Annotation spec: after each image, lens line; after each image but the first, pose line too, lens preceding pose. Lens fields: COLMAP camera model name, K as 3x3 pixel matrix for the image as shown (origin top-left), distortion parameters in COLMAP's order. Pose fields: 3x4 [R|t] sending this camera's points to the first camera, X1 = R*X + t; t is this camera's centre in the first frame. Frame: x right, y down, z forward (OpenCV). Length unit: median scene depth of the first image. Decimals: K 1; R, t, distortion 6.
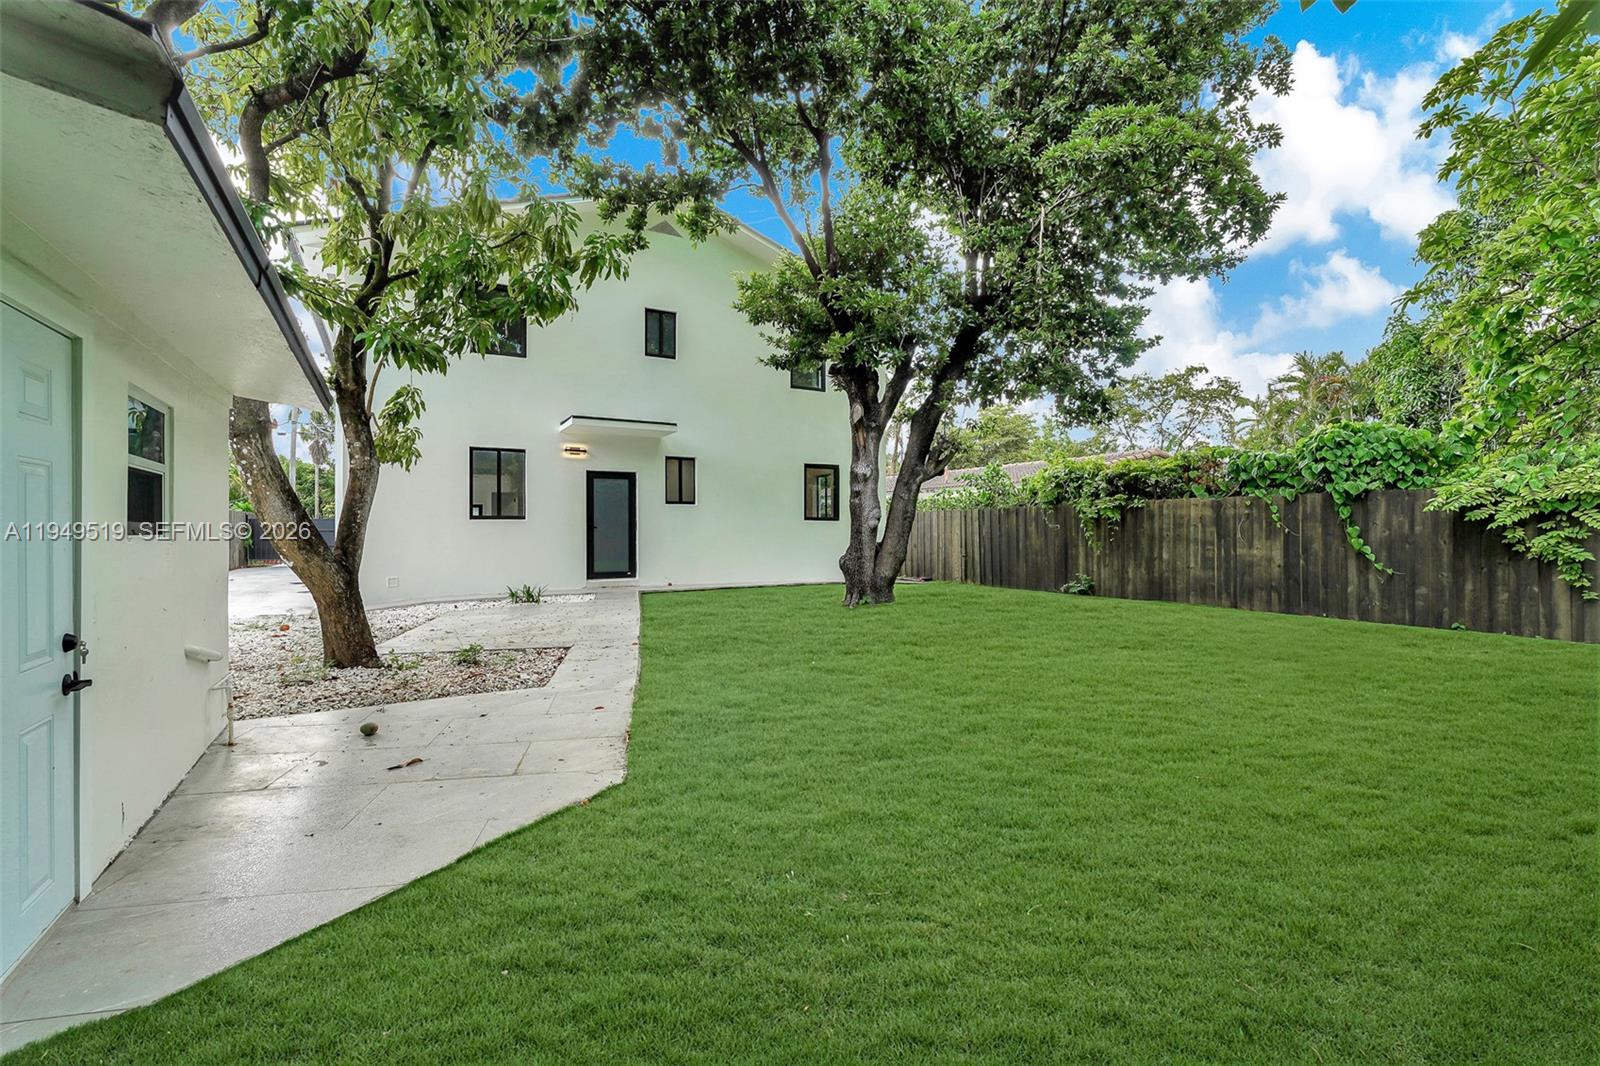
lens RADIAL K [[709.5, 0, 797.5], [0, 709.5, 532.4], [0, 0, 1]] dist [-0.003587, 0.000366]
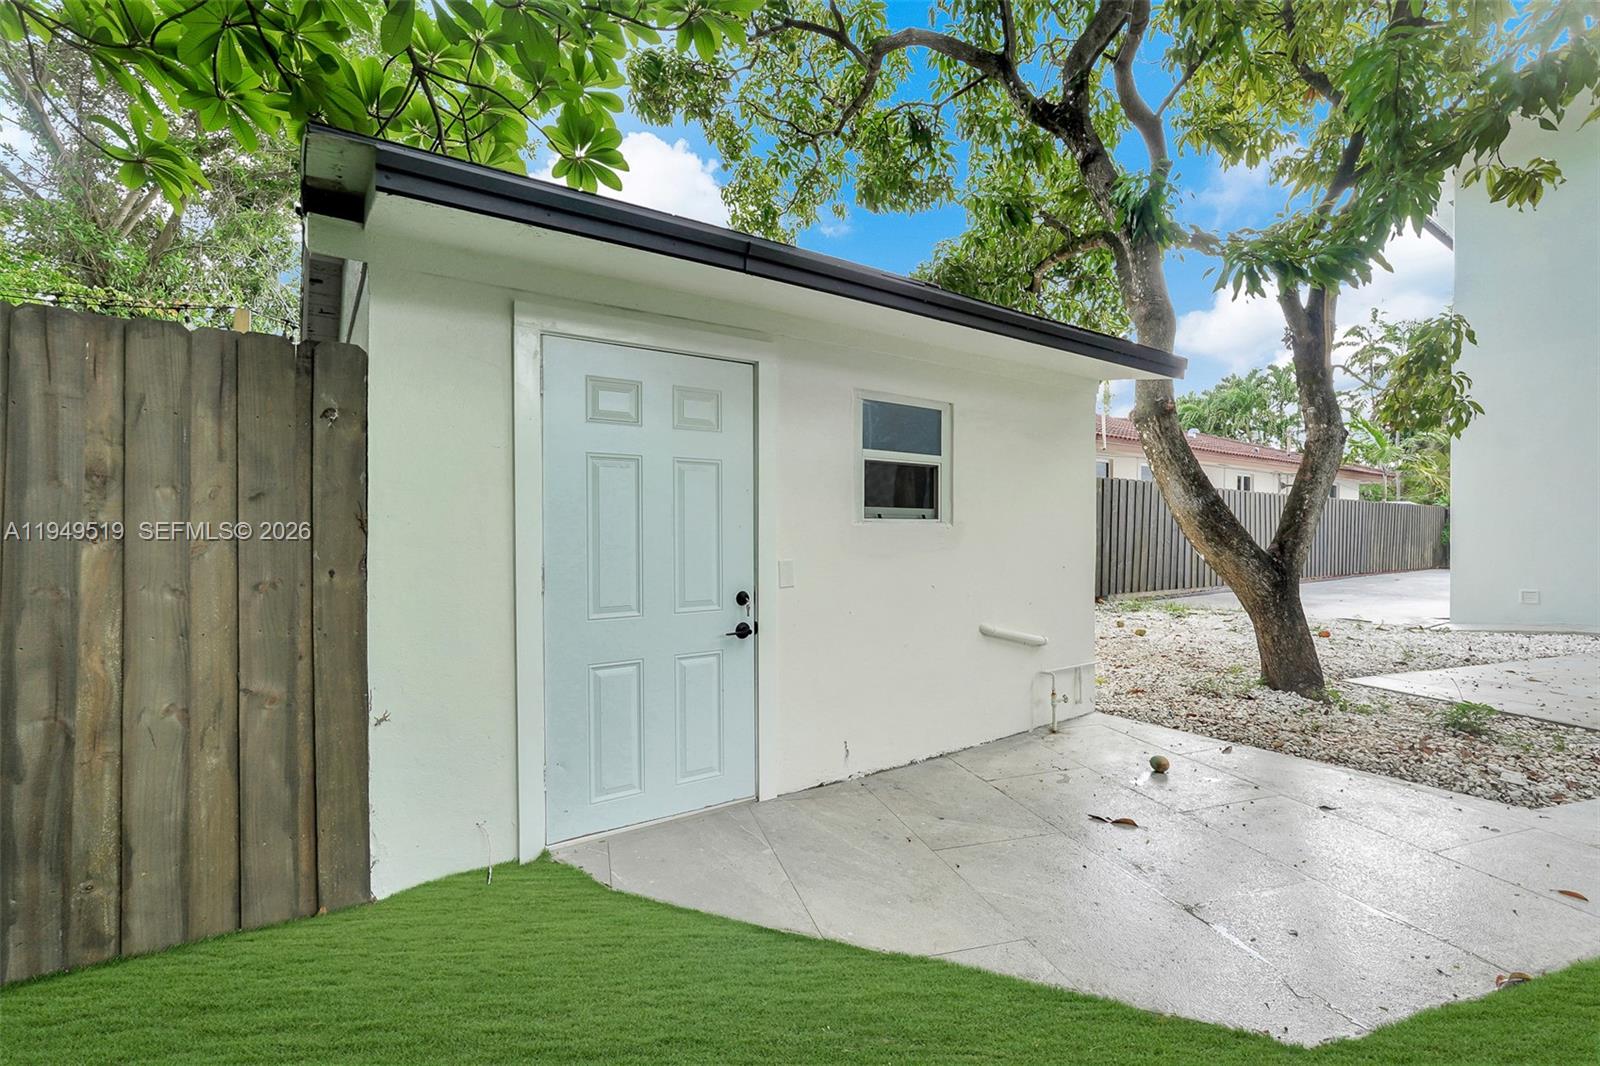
lens RADIAL K [[709.5, 0, 797.5], [0, 709.5, 532.4], [0, 0, 1]] dist [-0.003587, 0.000366]
pose [[0.101677, 0.012351, -0.994741, 0.123587], [-0.008663, 0.999896, 0.011530, 0.008398], [0.994780, 0.007446, 0.101773, 0.429739]]
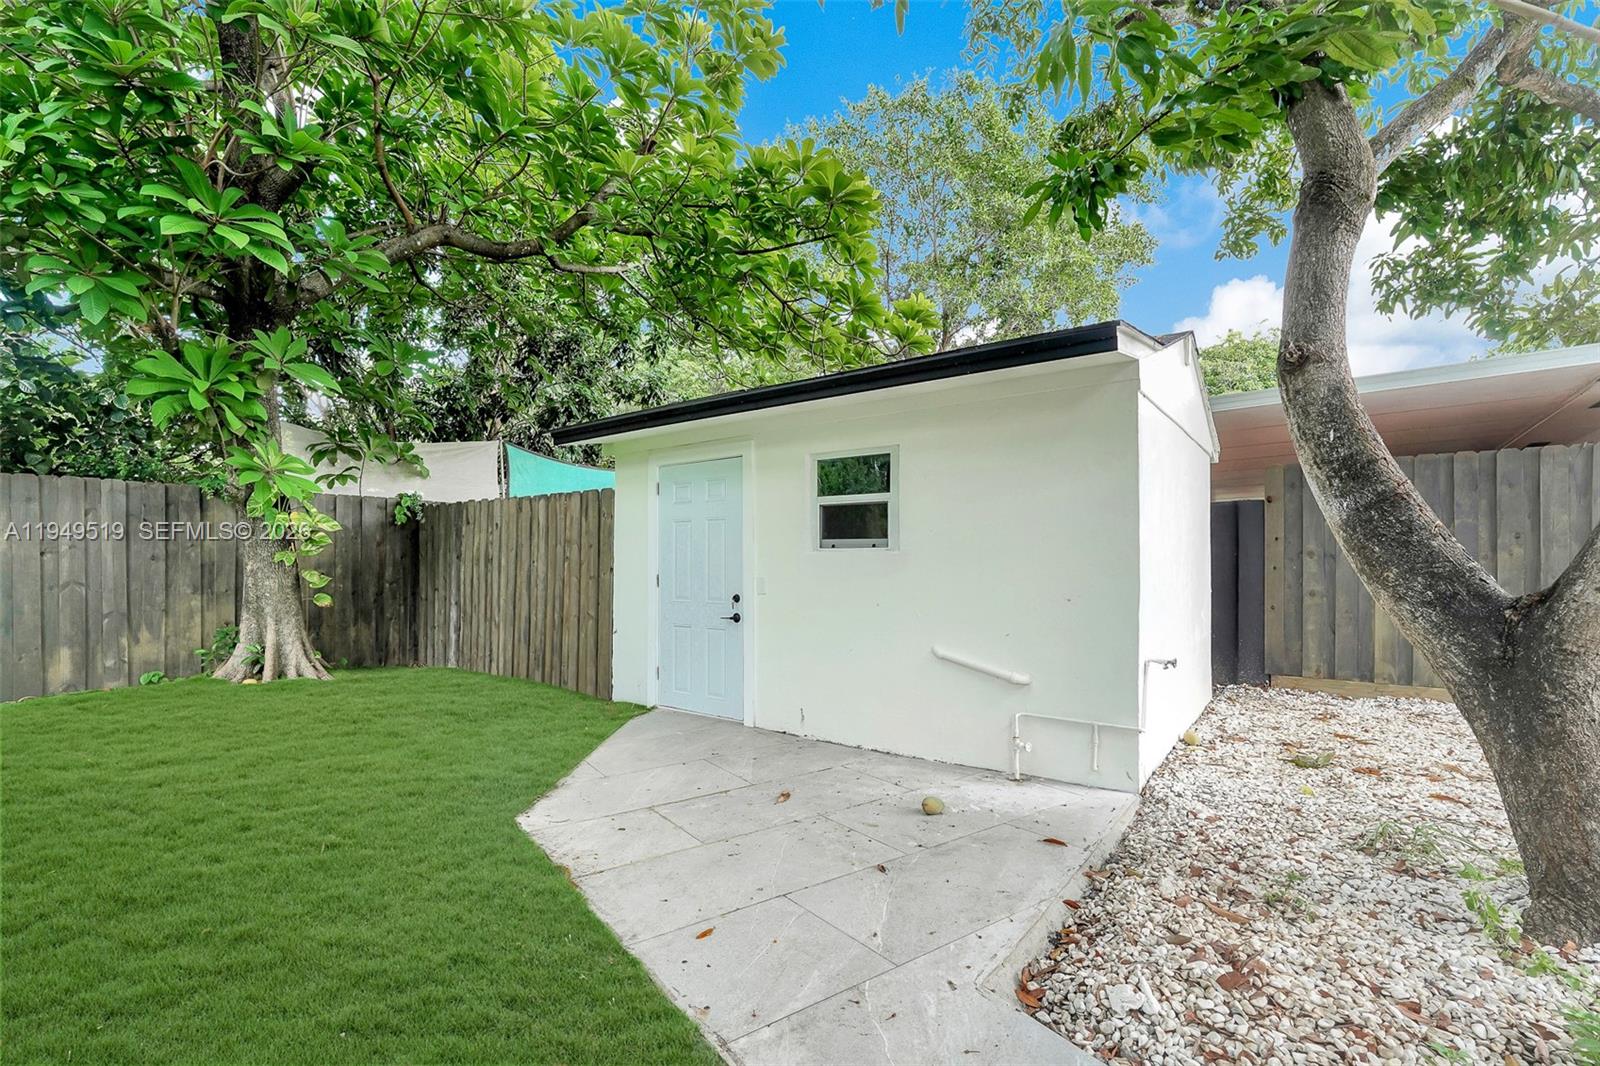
lens RADIAL K [[713.3, 0, 800.4], [0, 713.3, 557.2], [0, 0, 1]] dist [-0.000817, 0.000121]
pose [[-0.914306, -0.000824, -0.405024, -0.144209], [-0.000551, 1.000000, -0.000789, 0.014254], [0.405024, -0.000498, -0.914306, 1.365053]]
